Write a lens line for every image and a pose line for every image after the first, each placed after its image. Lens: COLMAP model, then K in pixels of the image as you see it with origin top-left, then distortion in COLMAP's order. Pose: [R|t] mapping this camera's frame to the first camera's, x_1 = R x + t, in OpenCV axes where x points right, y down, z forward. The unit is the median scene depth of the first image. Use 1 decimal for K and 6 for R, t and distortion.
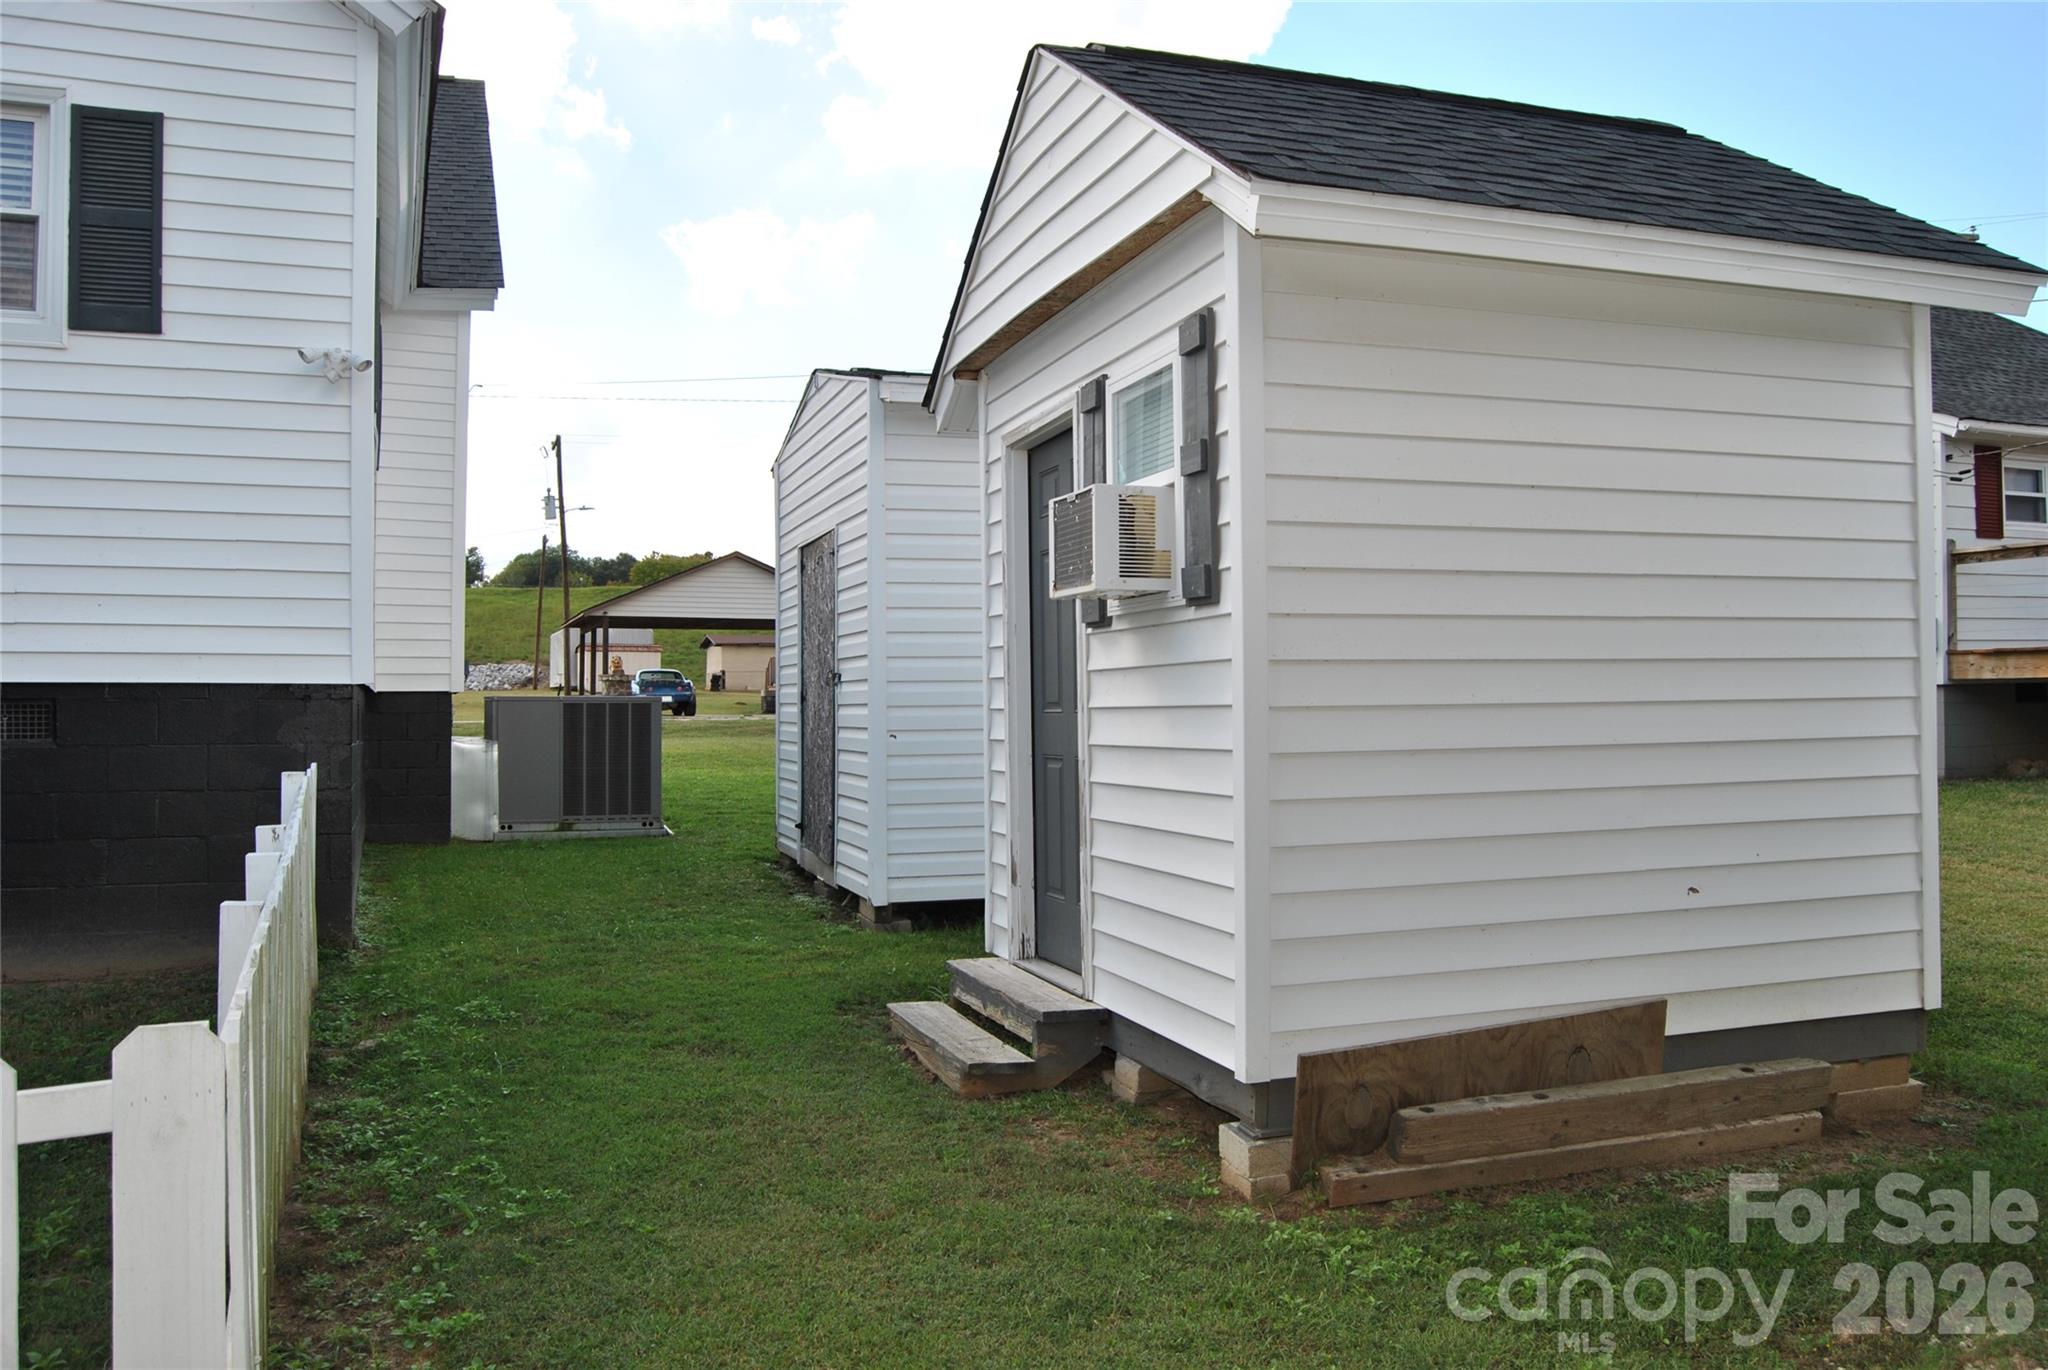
lens RADIAL K [[1613.8, 0, 1034.4], [0, 1613.8, 680.9], [0, 0, 1]] dist [-0.098275, 0.045157]
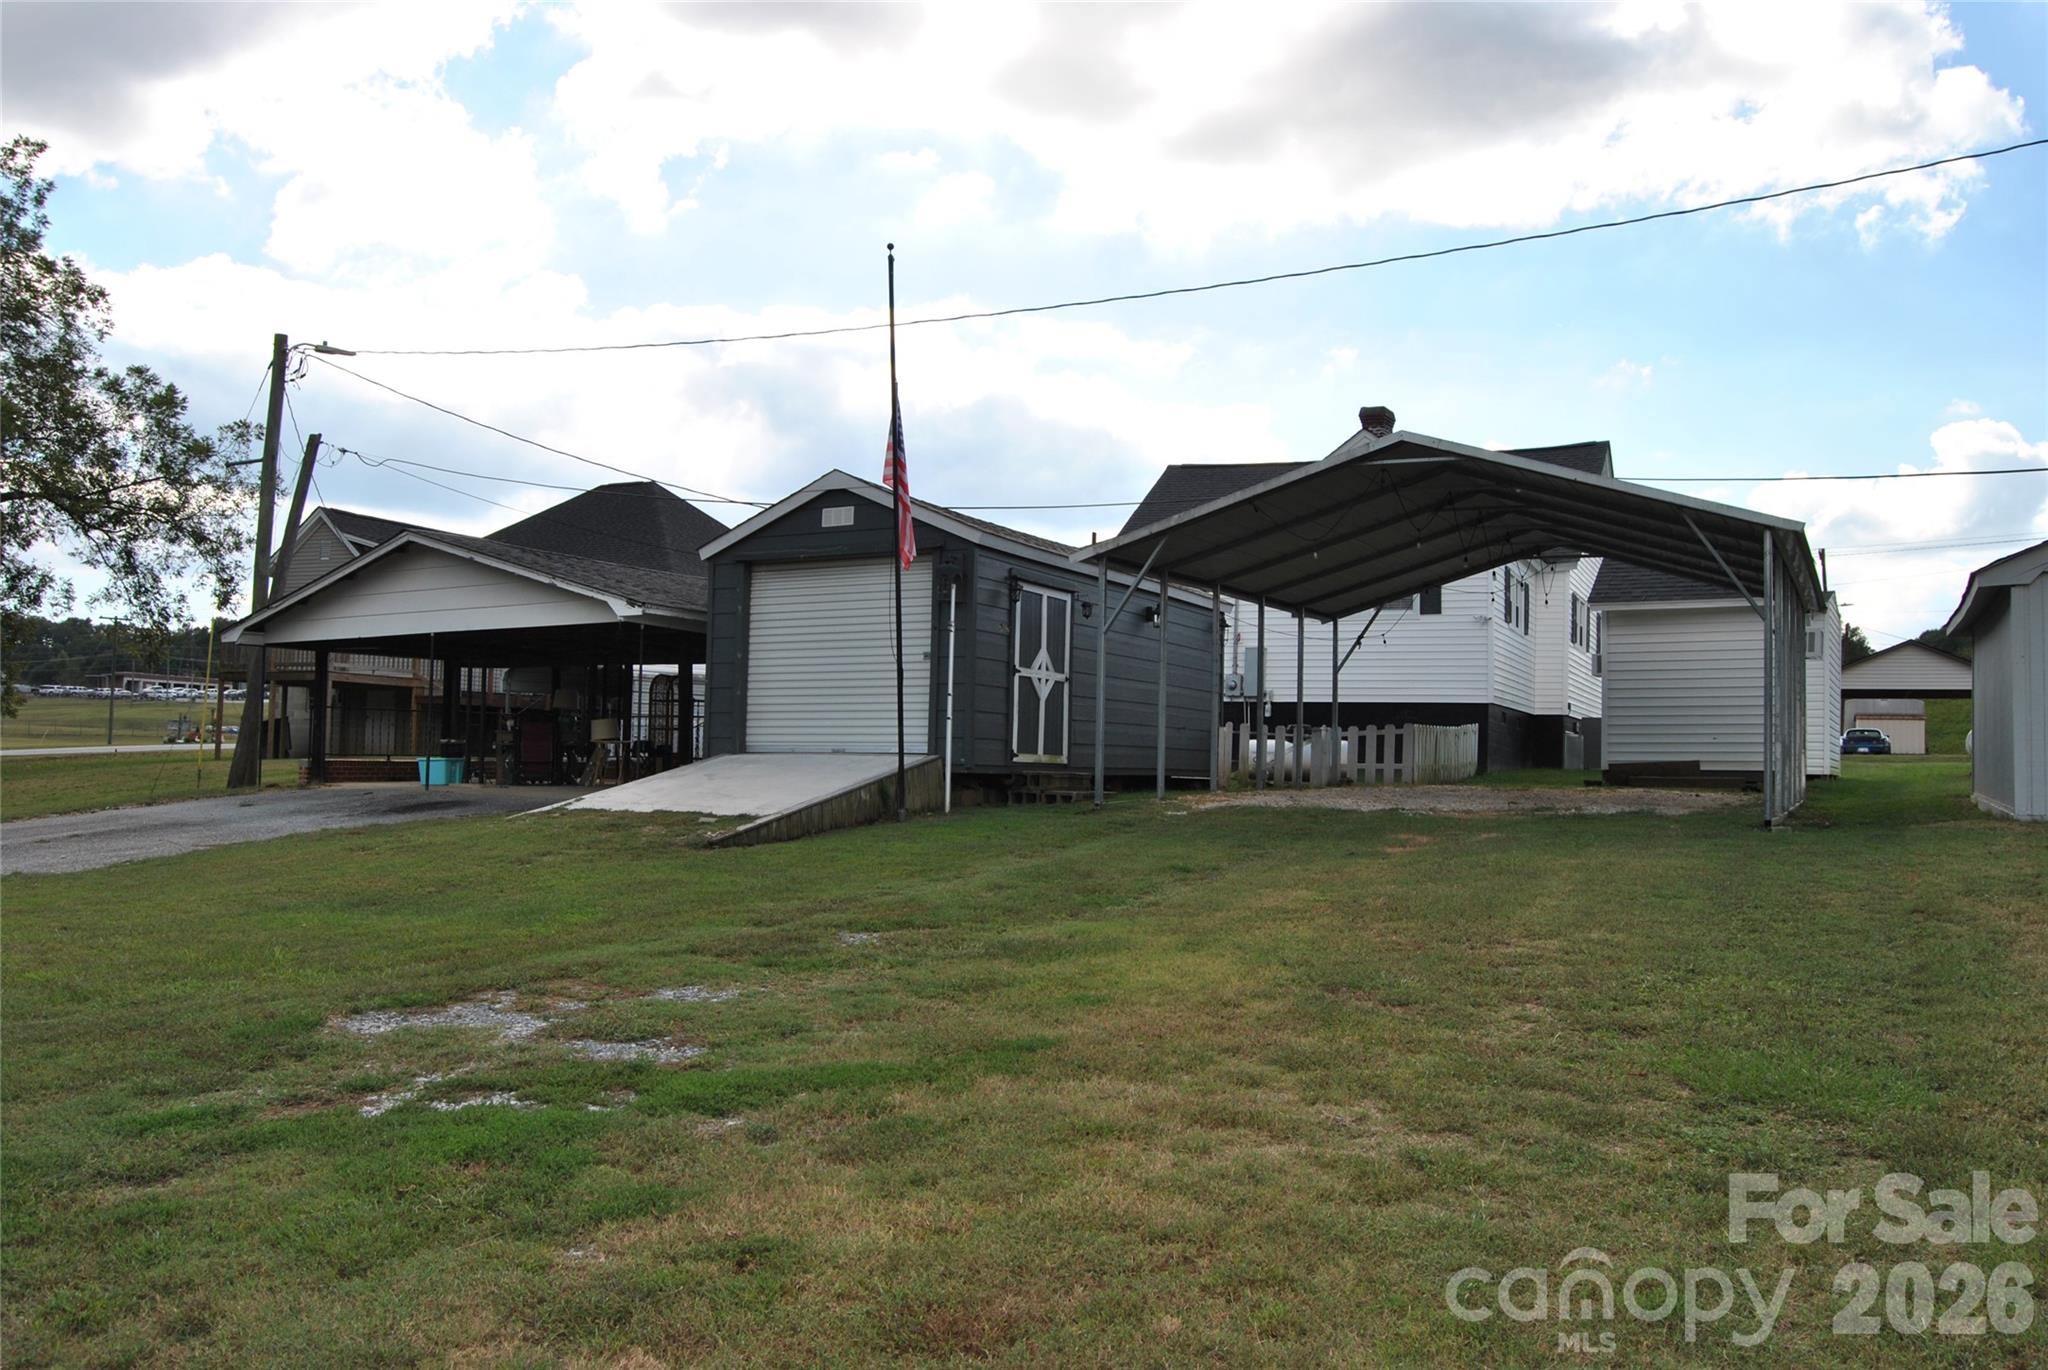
lens RADIAL K [[1613.8, 0, 1034.4], [0, 1613.8, 680.9], [0, 0, 1]] dist [-0.098275, 0.045157]
pose [[0.667235, -0.020365, -0.744569, 1.744109], [-0.017843, 0.998902, -0.043311, 0.138531], [0.744633, 0.042184, 0.666139, -2.420488]]
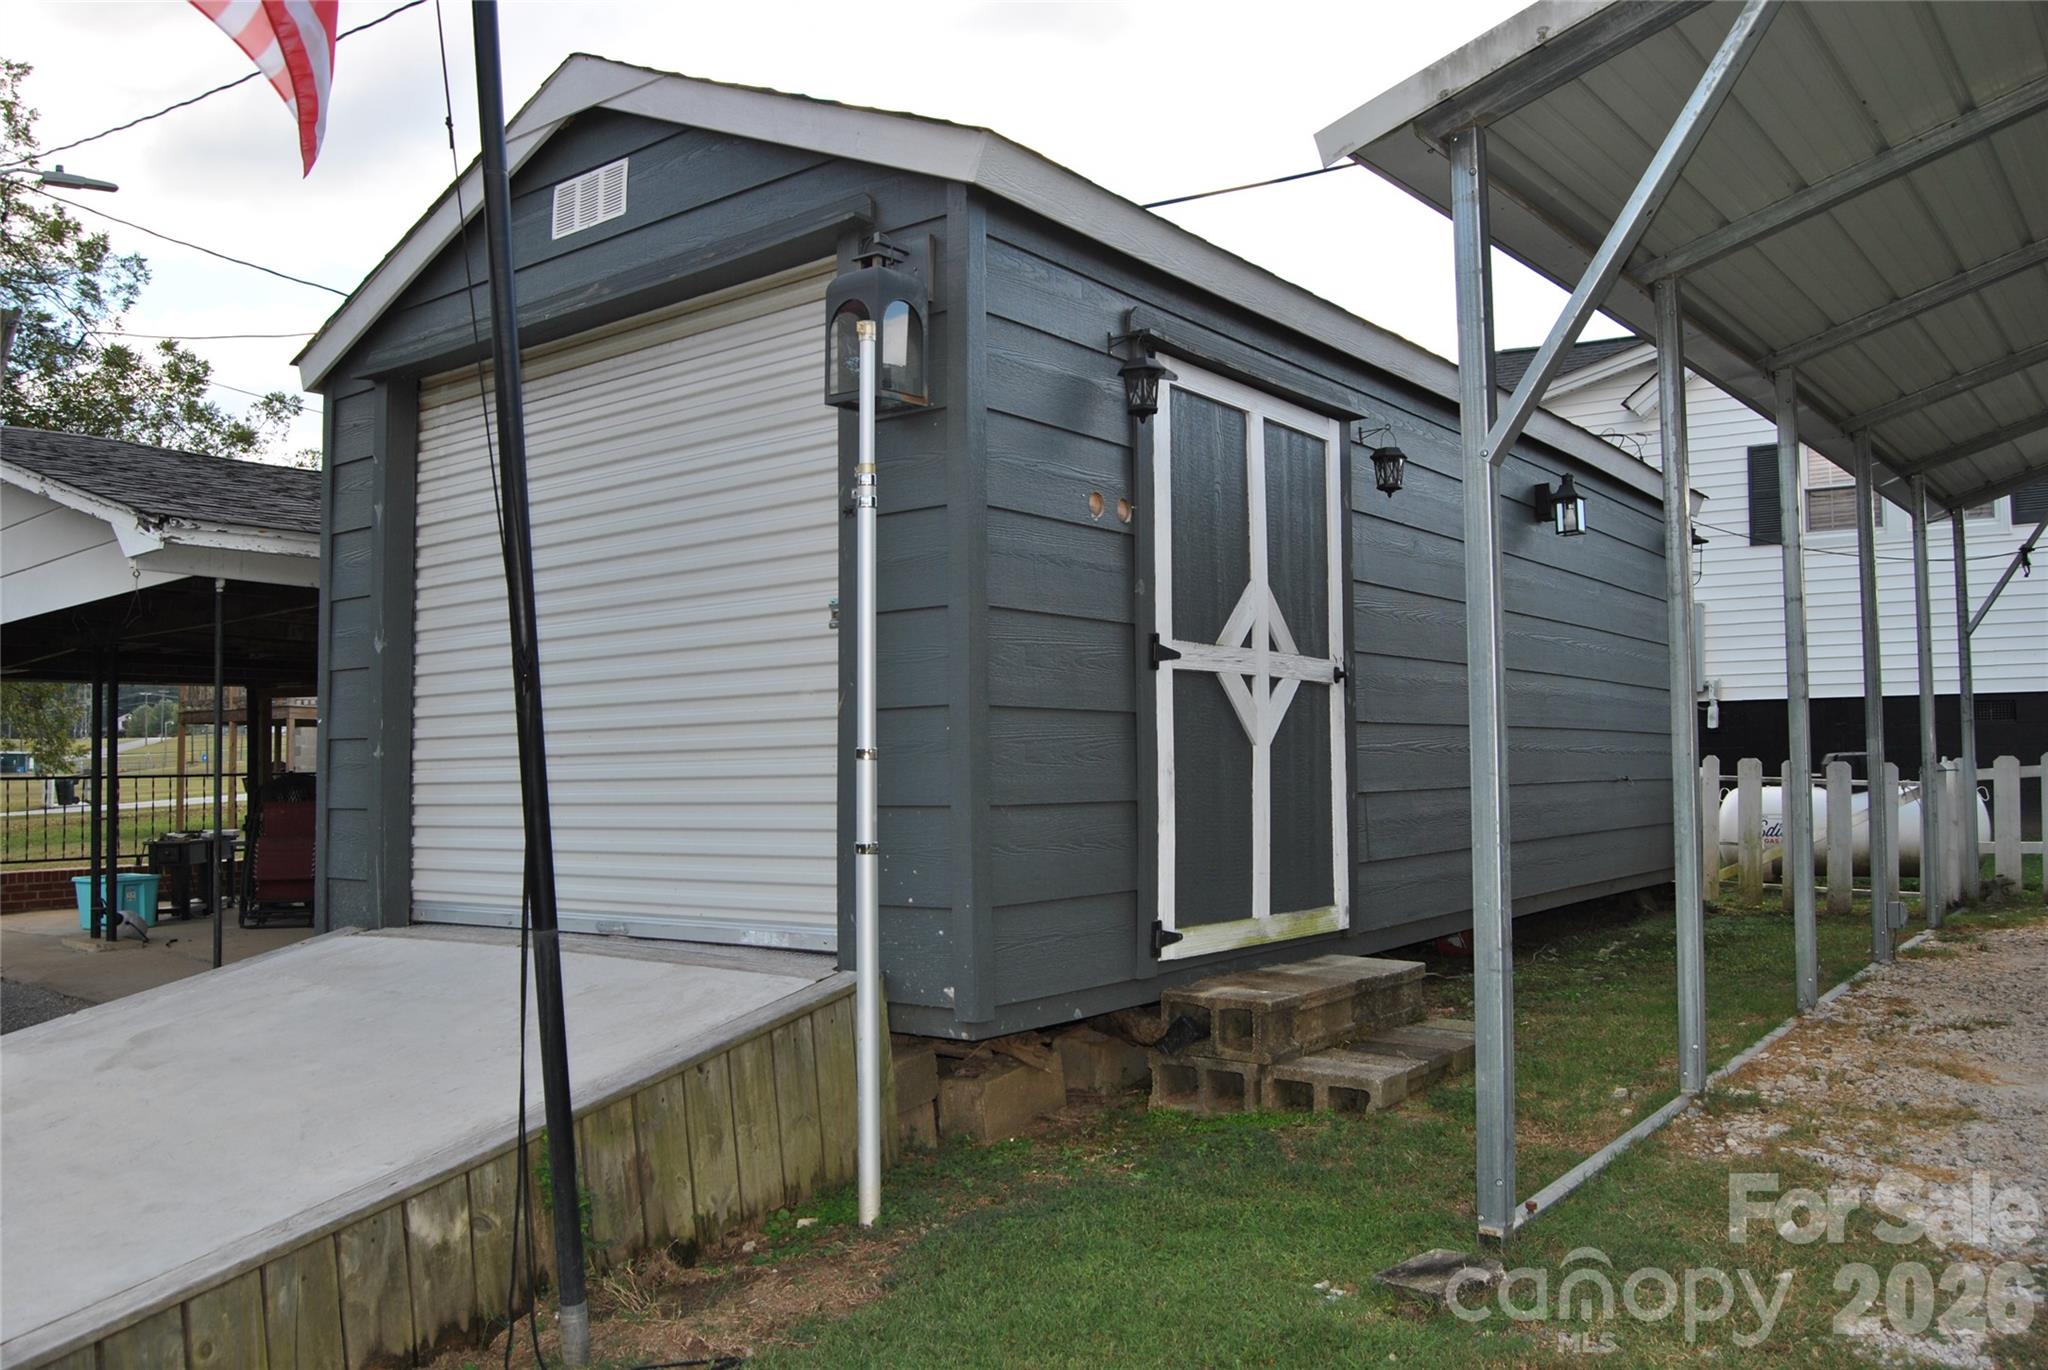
lens RADIAL K [[1613.8, 0, 1034.4], [0, 1613.8, 680.9], [0, 0, 1]] dist [-0.098275, 0.045157]
pose [[0.529391, -0.045733, -0.847144, 0.448211], [0.014641, 0.998890, -0.044775, 0.059467], [0.848252, 0.011300, 0.529473, -1.207616]]
